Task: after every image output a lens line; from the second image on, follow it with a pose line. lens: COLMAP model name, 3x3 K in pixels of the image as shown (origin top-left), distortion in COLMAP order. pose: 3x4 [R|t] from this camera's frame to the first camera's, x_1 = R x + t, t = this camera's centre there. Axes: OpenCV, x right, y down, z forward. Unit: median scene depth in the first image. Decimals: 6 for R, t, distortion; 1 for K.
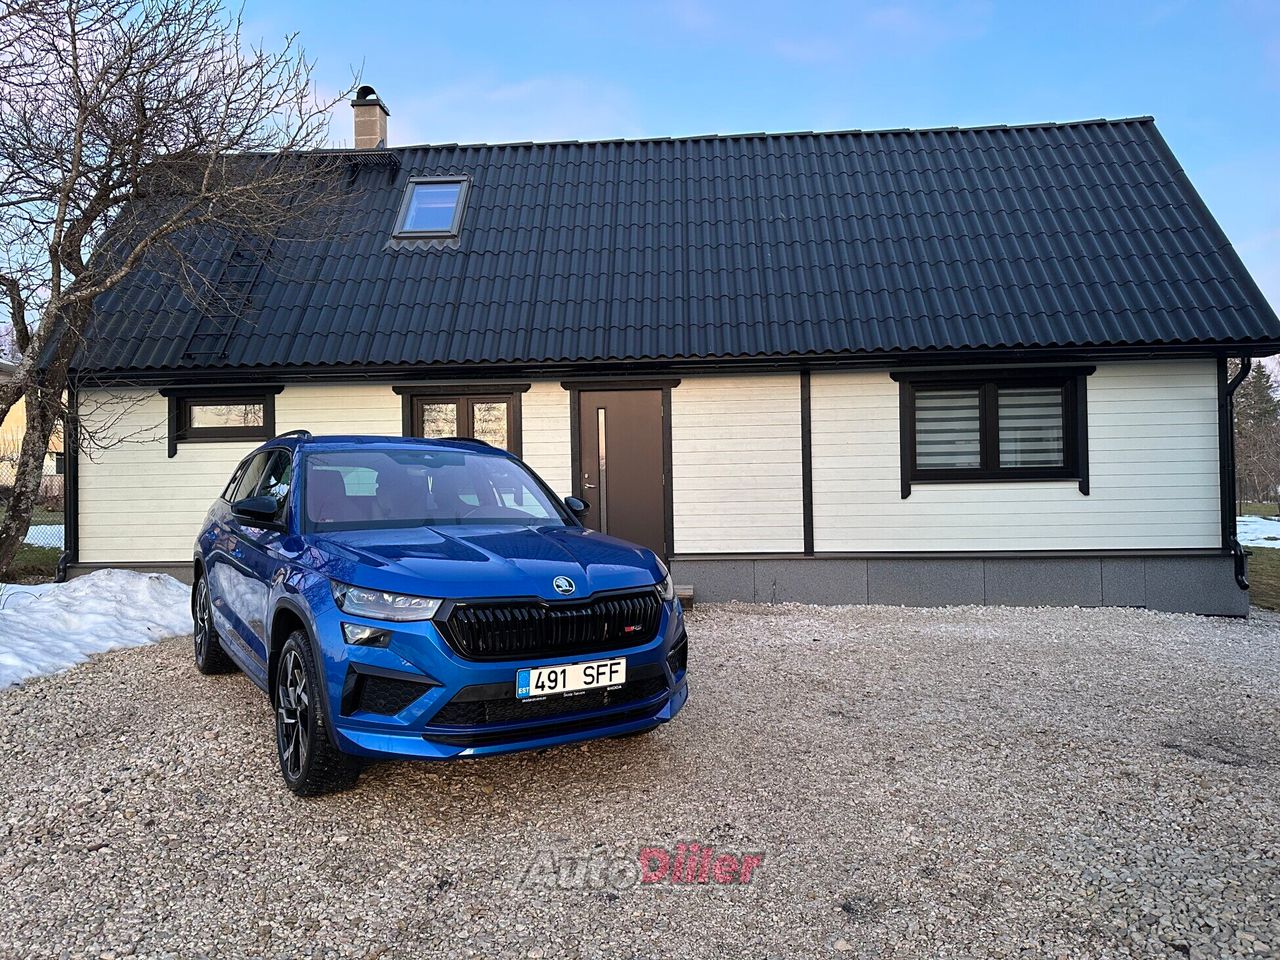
lens RADIAL K [[911.5, 0, 640.0], [0, 911.5, 480.0], [0, 0, 1]] dist [-0.001743, -0.004842]
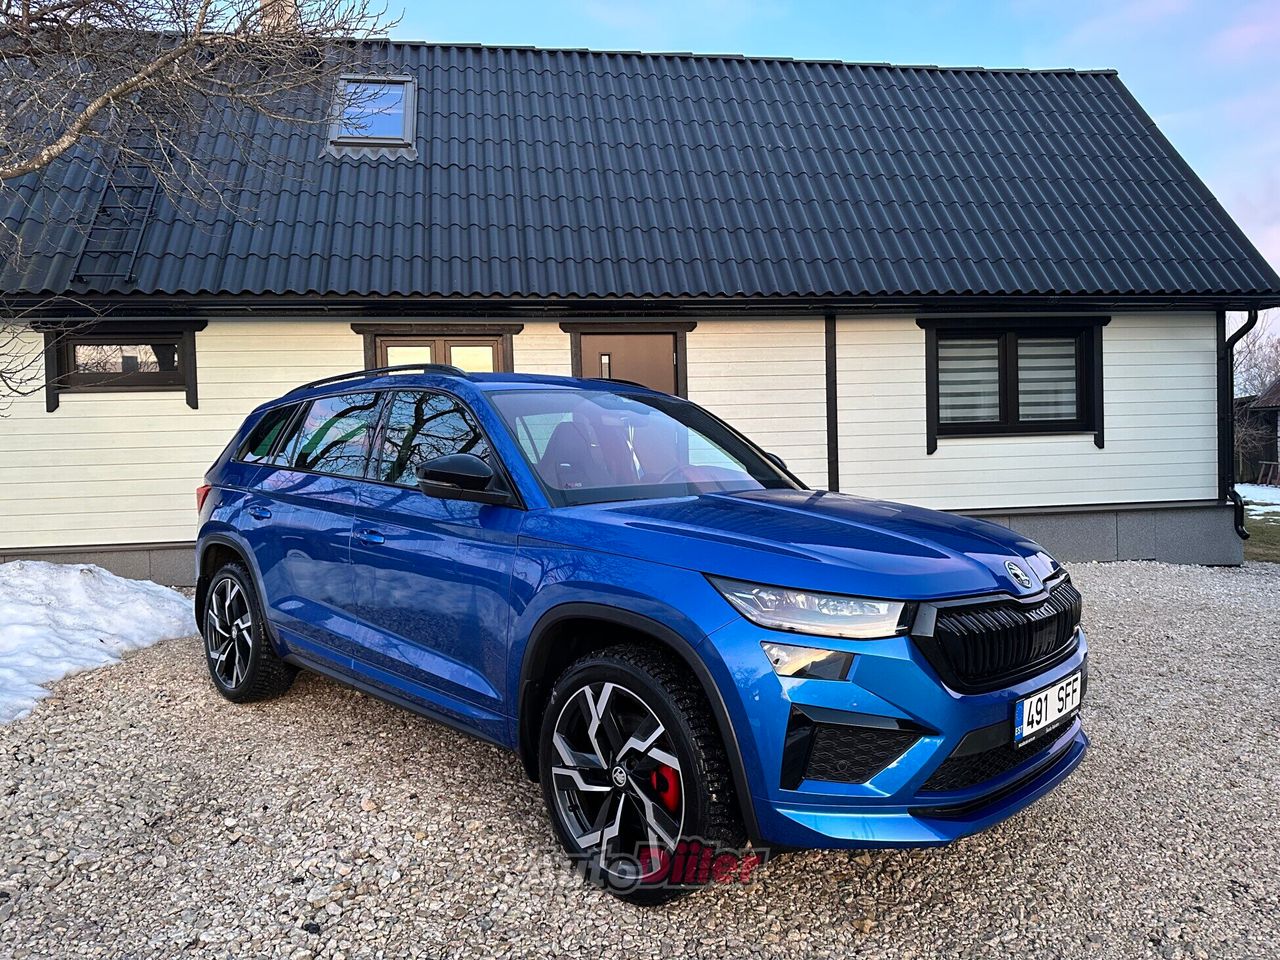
lens RADIAL K [[911.5, 0, 640.0], [0, 911.5, 480.0], [0, 0, 1]] dist [-0.001743, -0.004842]
pose [[0.976489, -0.017509, 0.214855, -0.203536], [0.008524, 0.999053, 0.042675, 0.004444], [-0.215398, -0.039841, 0.975713, 0.146003]]
